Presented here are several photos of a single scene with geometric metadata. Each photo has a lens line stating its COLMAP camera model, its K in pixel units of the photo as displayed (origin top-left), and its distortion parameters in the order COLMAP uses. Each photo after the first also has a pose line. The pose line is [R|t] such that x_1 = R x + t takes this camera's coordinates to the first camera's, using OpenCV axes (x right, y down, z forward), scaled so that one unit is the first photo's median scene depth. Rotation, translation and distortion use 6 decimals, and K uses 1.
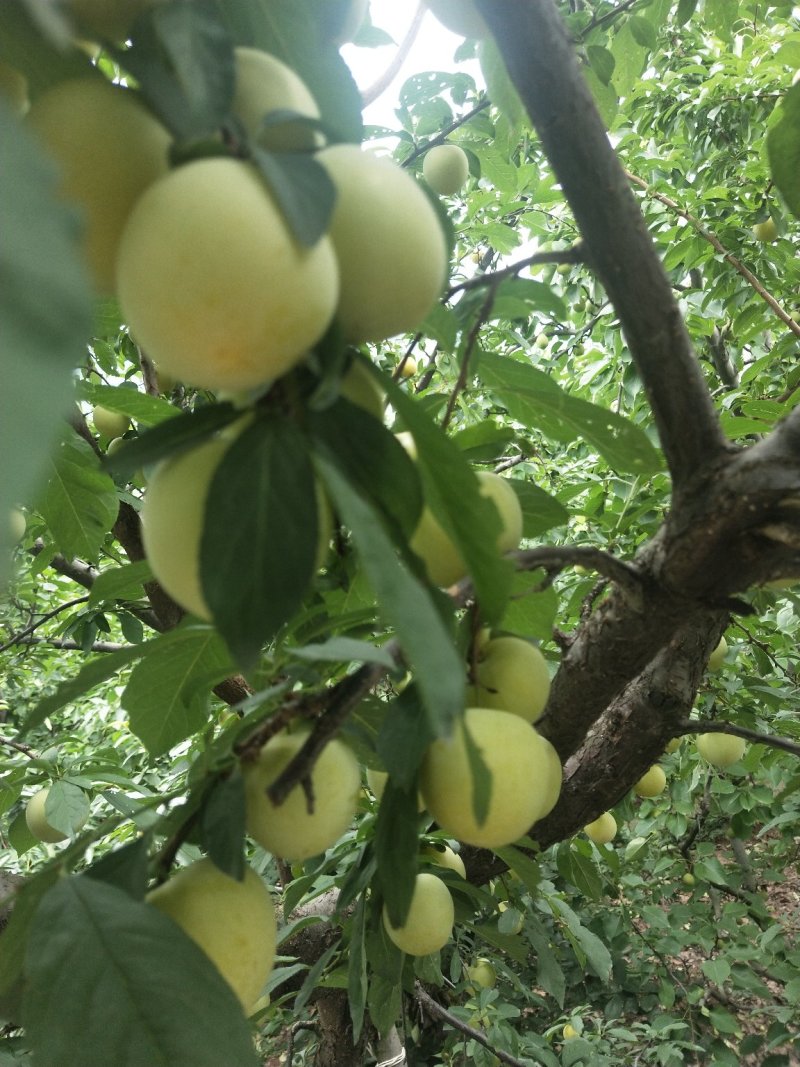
lens RADIAL K [[820.2, 0, 405.6], [0, 820.2, 528.9], [0, 0, 1]] dist [0.003914, -0.006203]
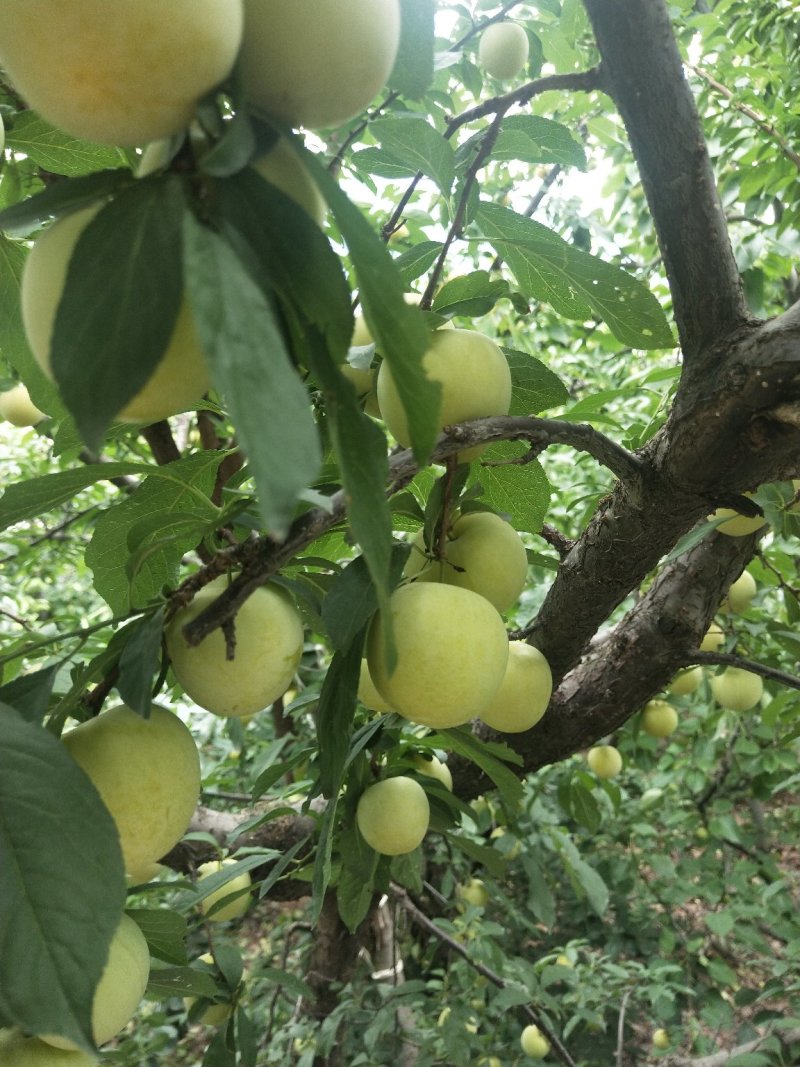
lens RADIAL K [[833.8, 0, 401.4], [0, 833.8, 535.4], [0, 0, 1]] dist [-0.005856, -0.003666]
pose [[0.995268, 0.081660, -0.052662, 0.016666], [-0.076758, 0.993051, 0.089203, 0.015662], [0.059580, -0.084739, 0.994620, 0.012155]]
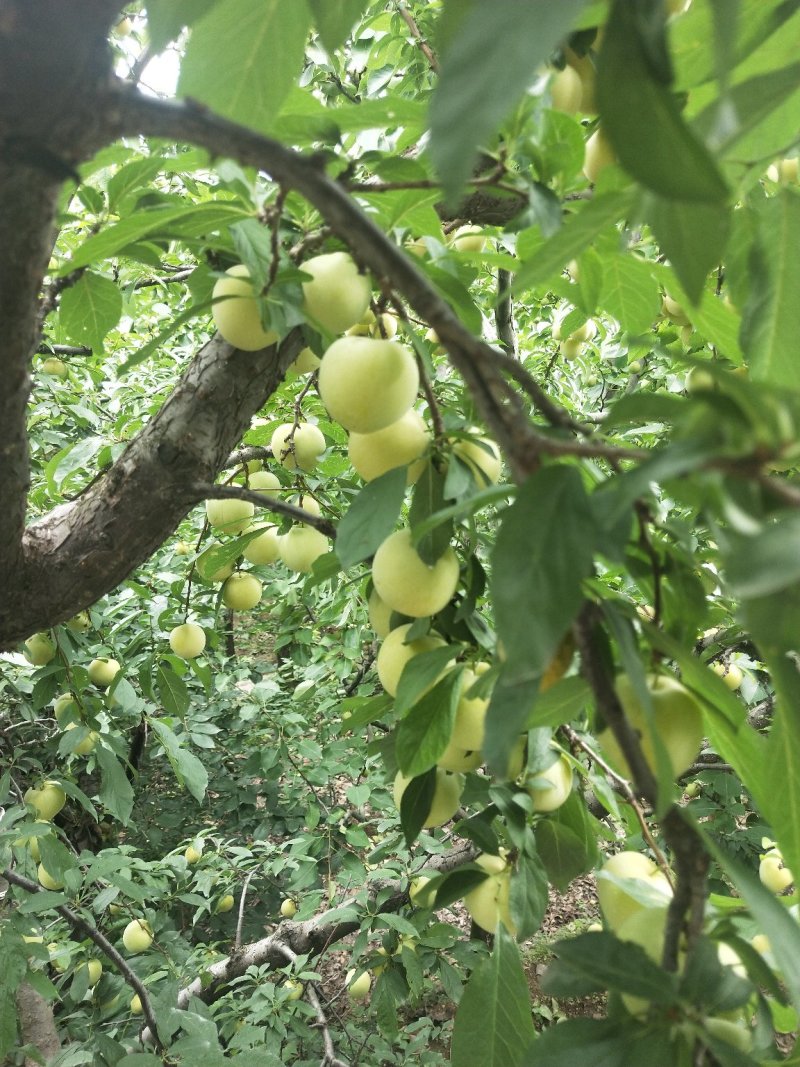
lens RADIAL K [[820.2, 0, 405.6], [0, 820.2, 528.9], [0, 0, 1]] dist [0.003914, -0.006203]
pose [[0.937415, 0.078356, 0.339285, 0.099223], [-0.135268, 0.979774, 0.147461, 0.049671], [-0.320868, -0.184127, 0.929054, 0.064820]]
